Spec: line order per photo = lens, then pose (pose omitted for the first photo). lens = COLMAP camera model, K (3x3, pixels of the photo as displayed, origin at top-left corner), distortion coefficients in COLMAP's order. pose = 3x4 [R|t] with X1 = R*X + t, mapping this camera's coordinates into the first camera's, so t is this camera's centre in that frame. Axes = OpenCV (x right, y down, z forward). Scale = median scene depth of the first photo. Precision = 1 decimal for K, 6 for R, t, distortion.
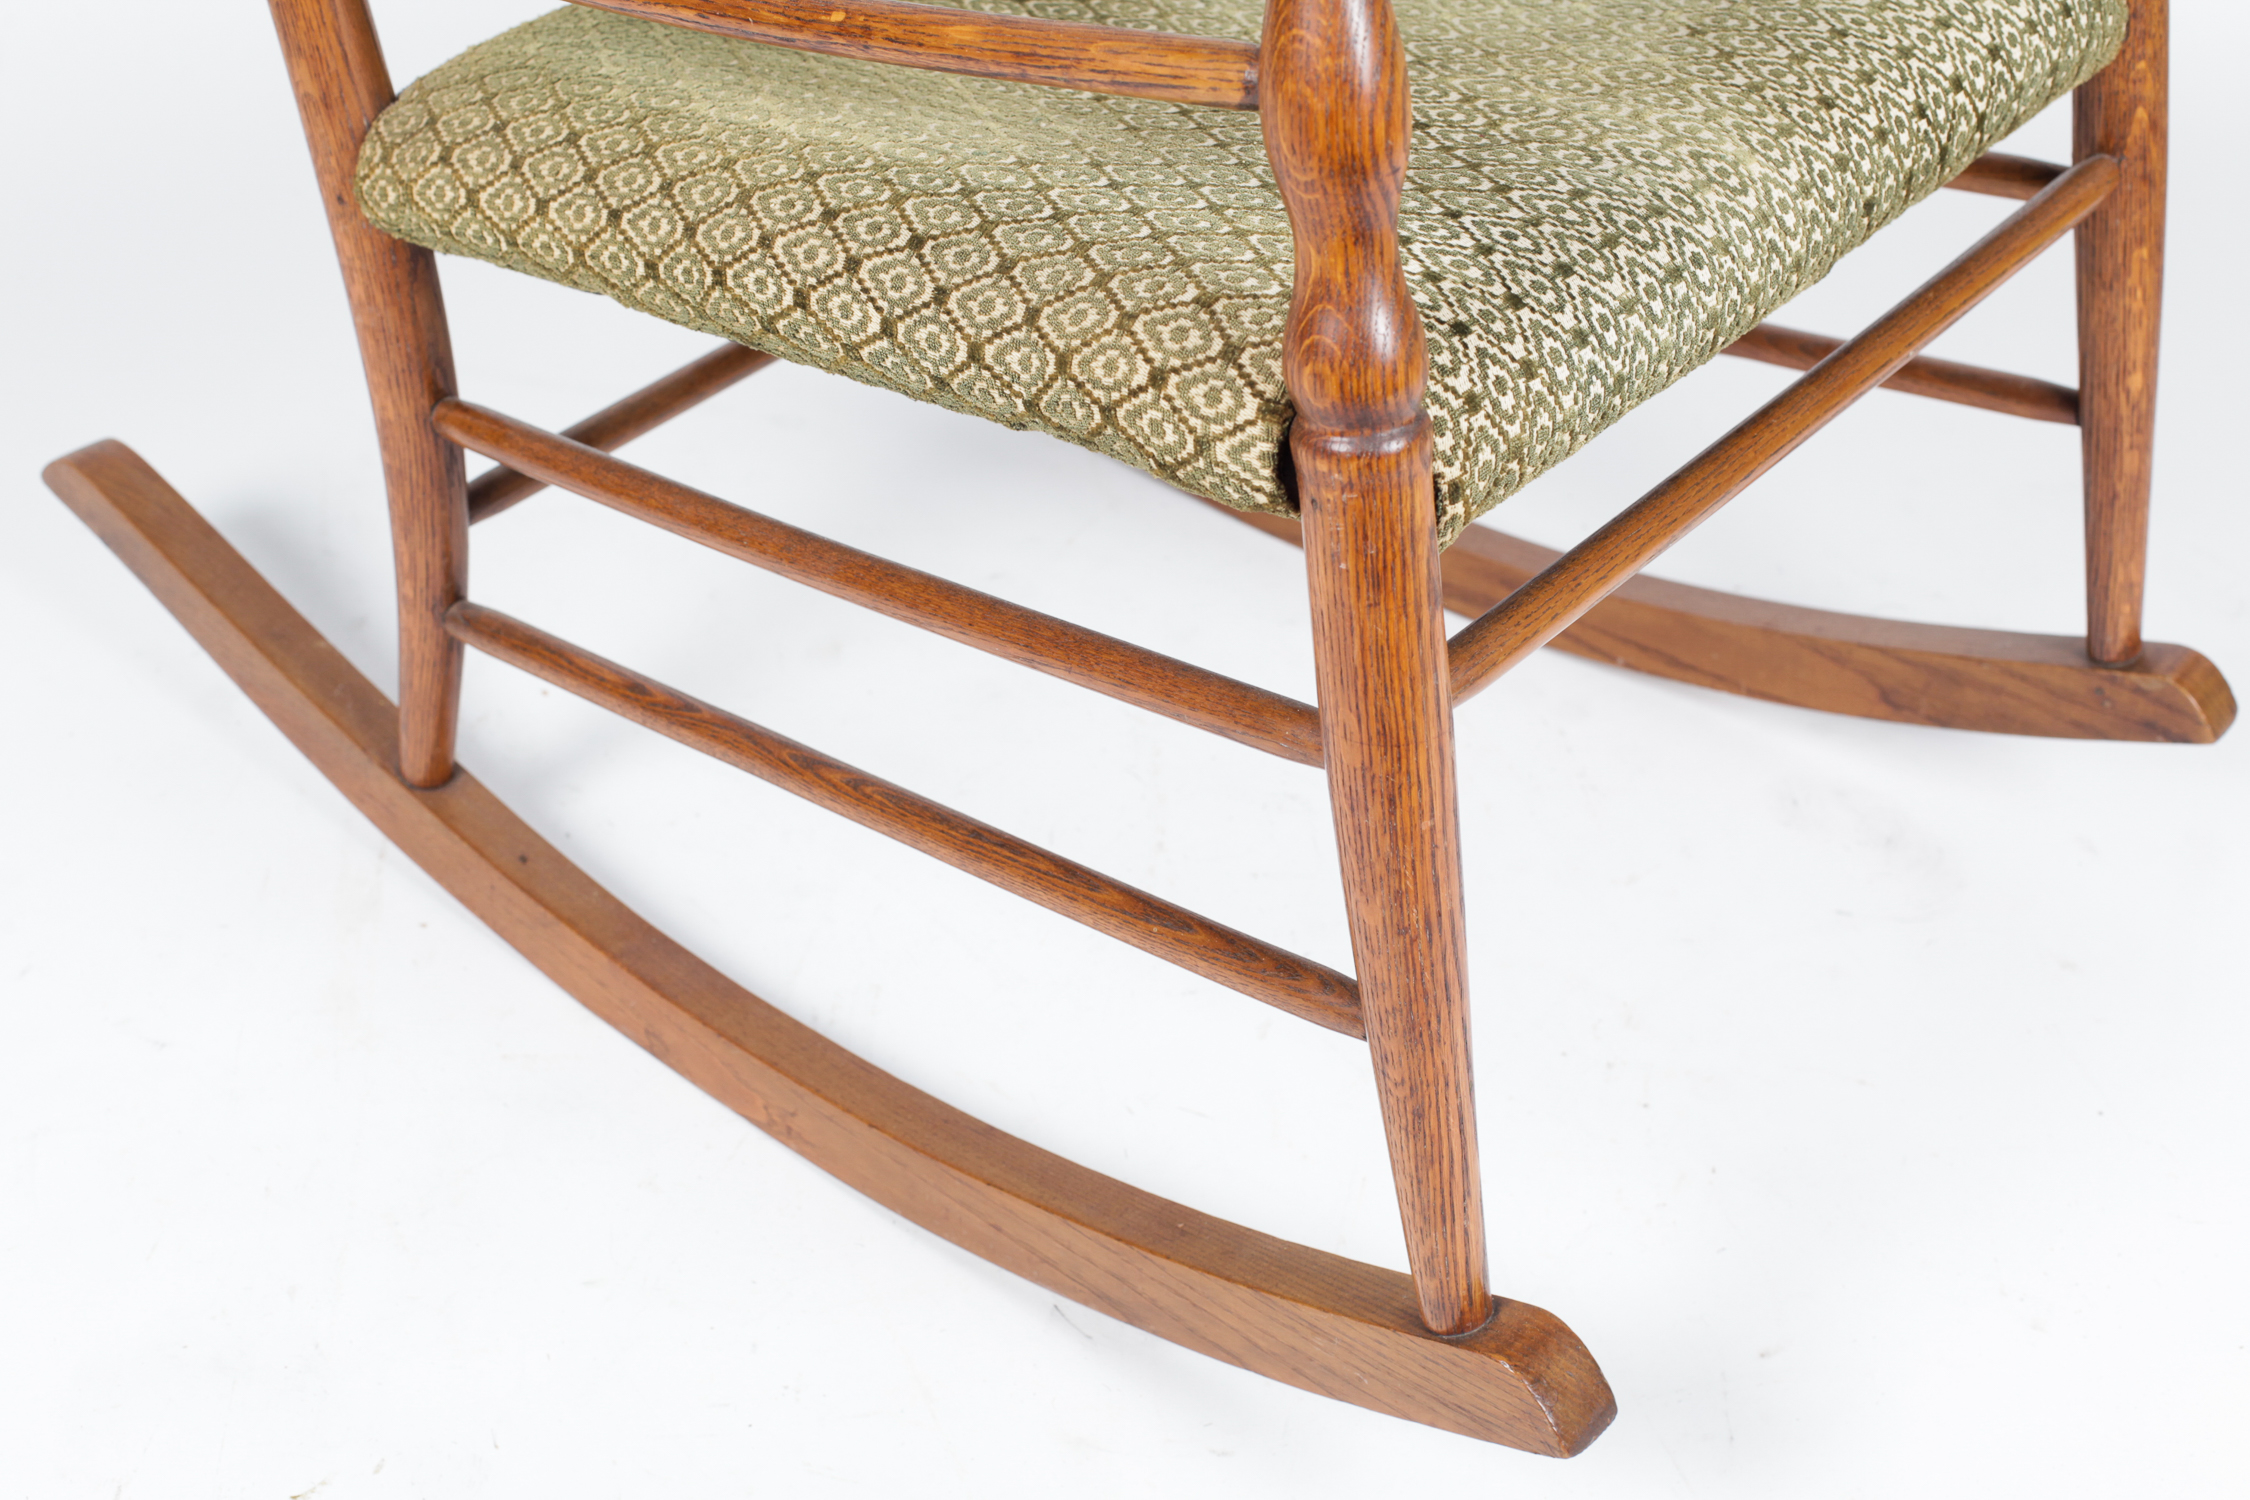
lens RADIAL K [[3310.5, 0, 1121.0], [0, 3310.5, 749.7], [0, 0, 1]] dist [-0.142352, 0.000000]
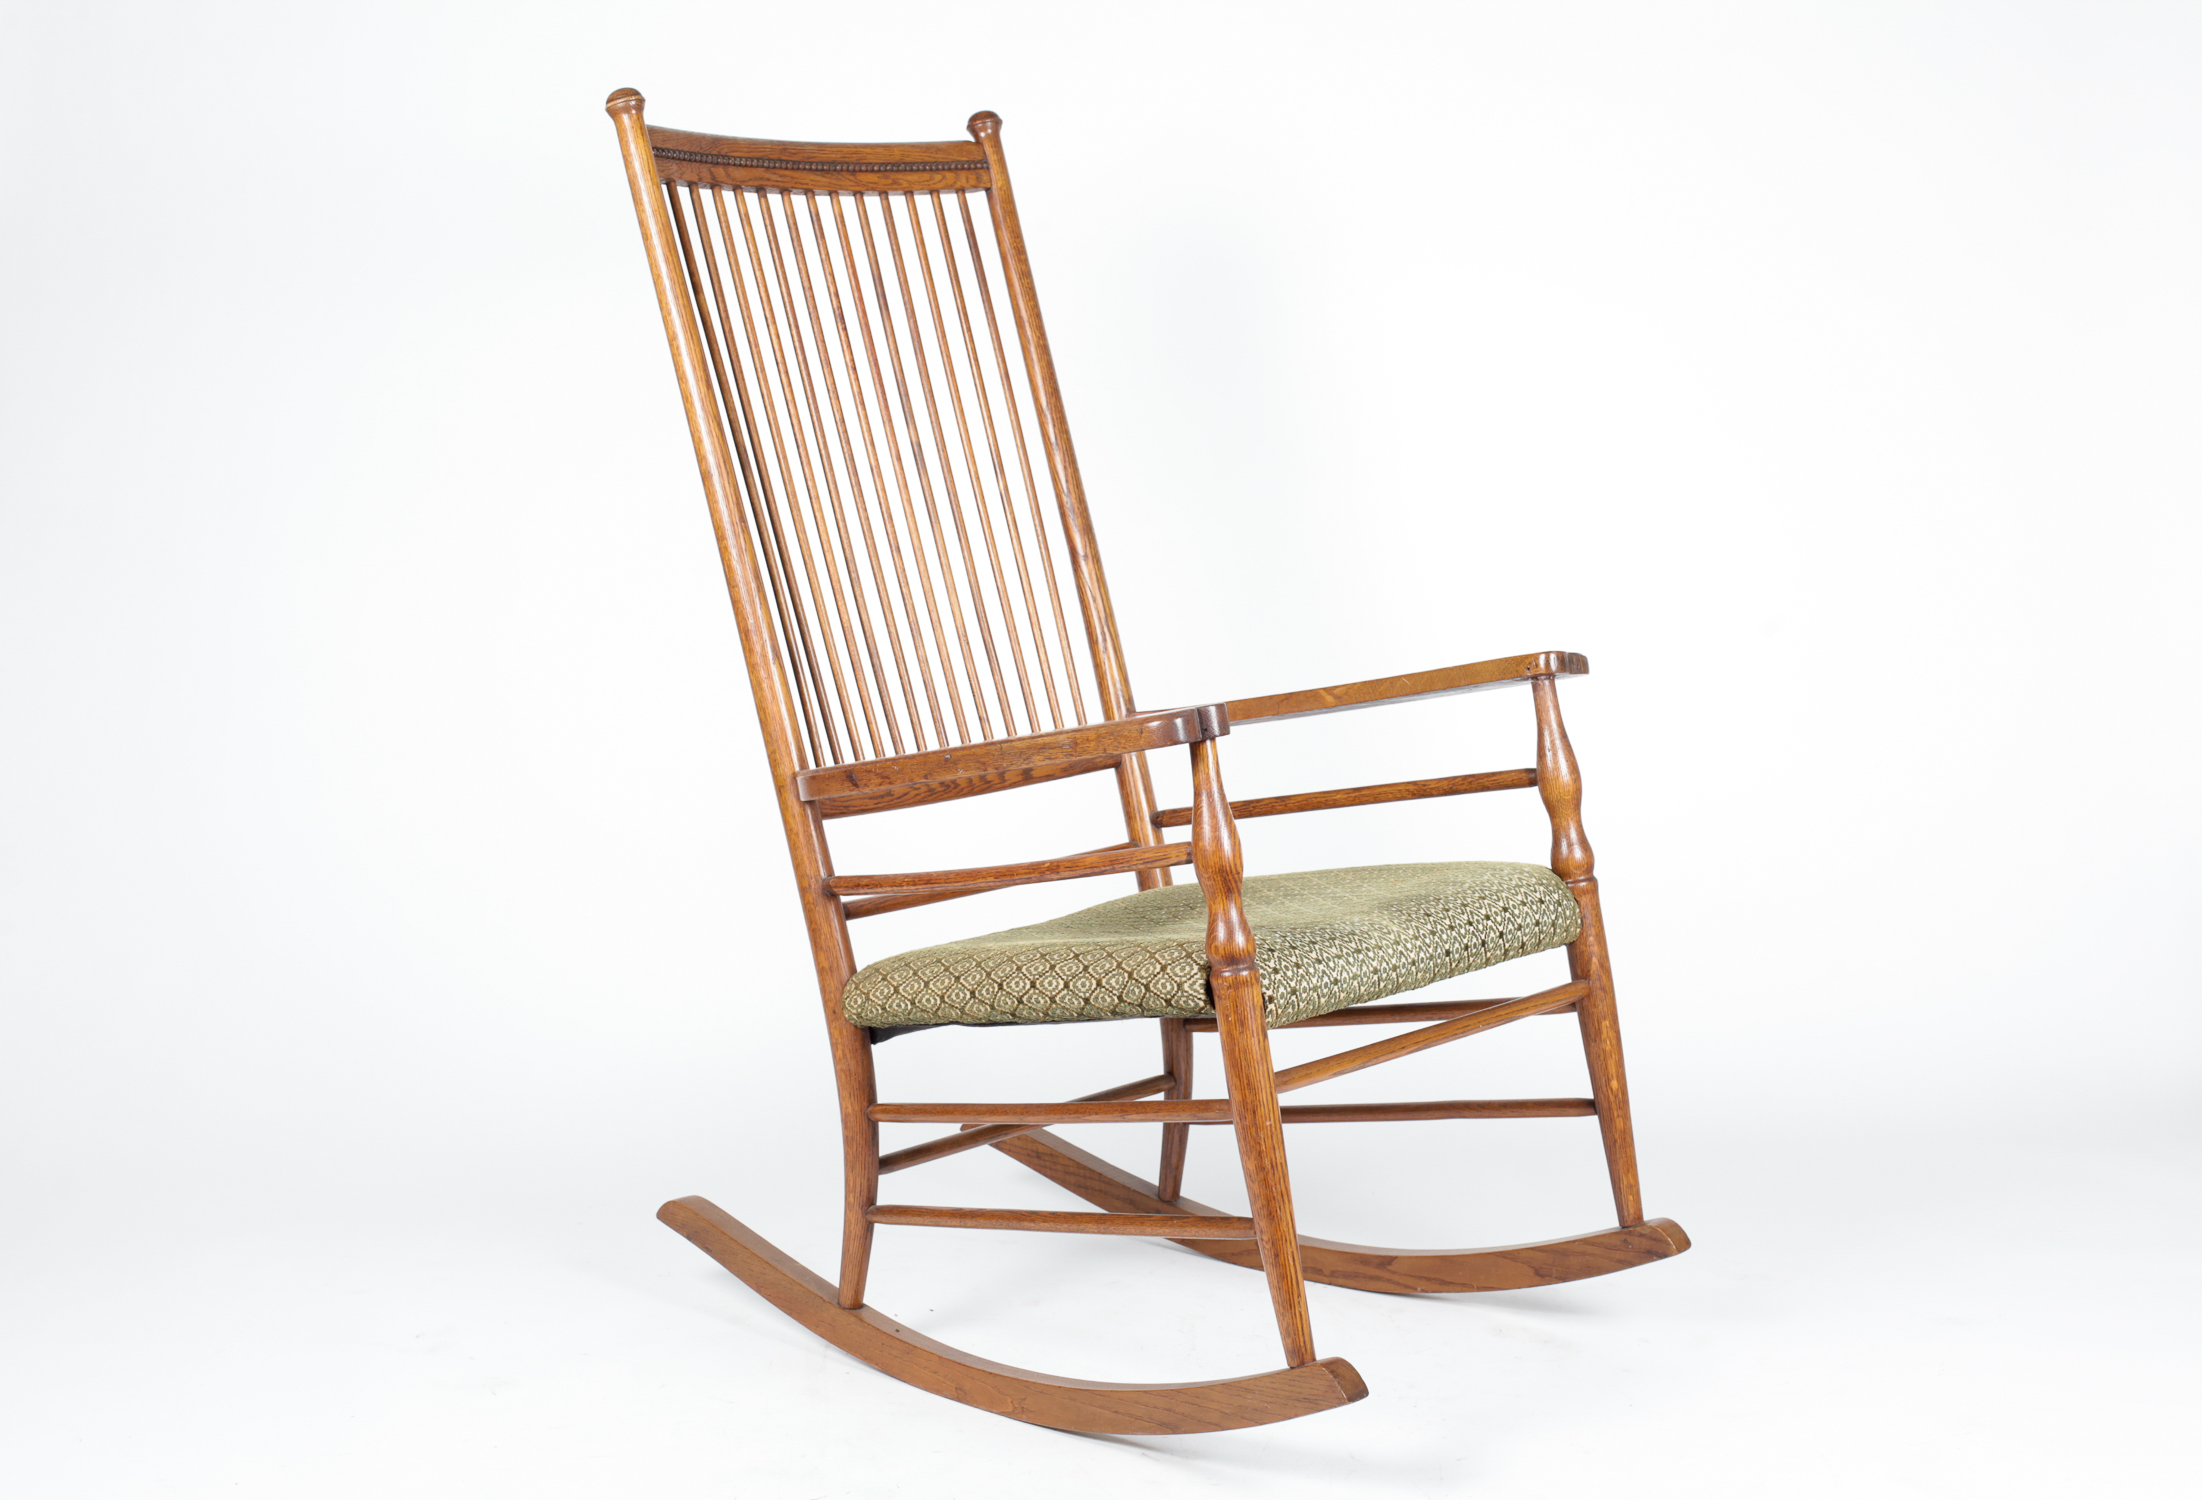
lens RADIAL K [[3105.1, 0, 1103.5], [0, 3105.1, 749.0], [0, 0, 1]] dist [-0.189721, 0.000000]
pose [[0.998632, -0.039086, -0.034736, 0.052578], [0.017329, 0.874117, -0.485406, 0.893539], [0.049336, 0.484140, 0.873598, -1.242908]]
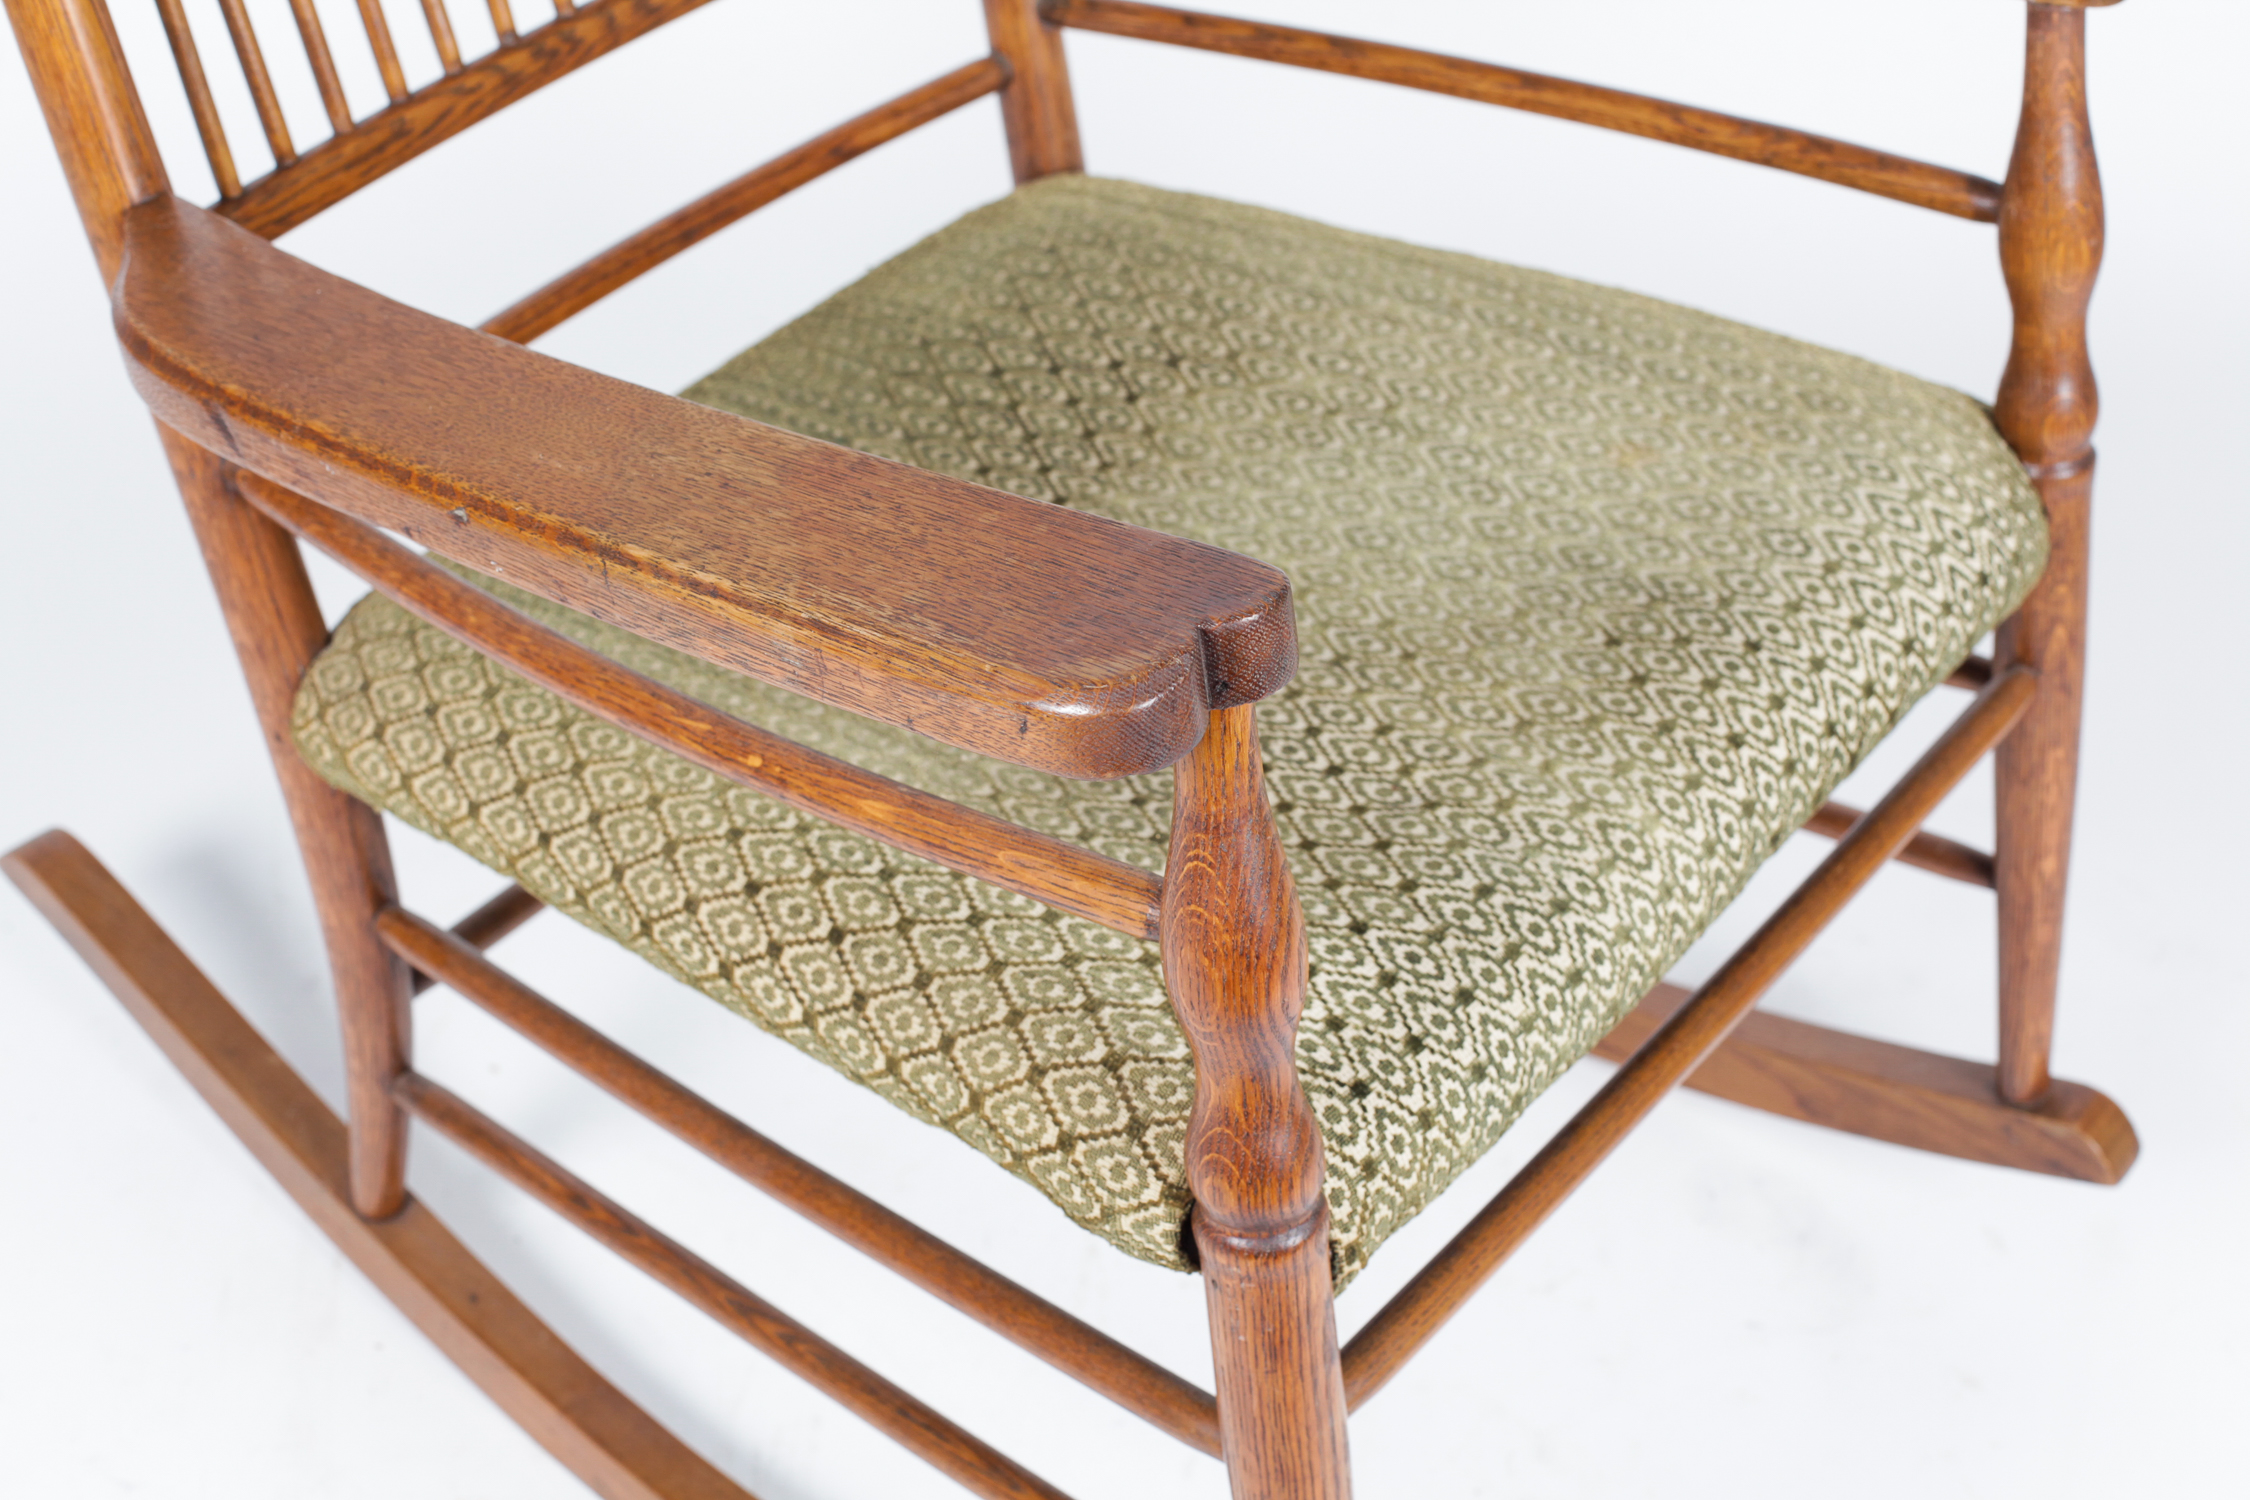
lens RADIAL K [[3310.5, 0, 1125.8], [0, 3310.5, 768.6], [0, 0, 1]] dist [-0.142352, 0.000000]
pose [[0.999967, 0.003884, 0.007084, 0.019685], [-0.004392, 0.997314, 0.073119, -0.271355], [-0.006781, -0.073148, 0.997298, -0.019795]]
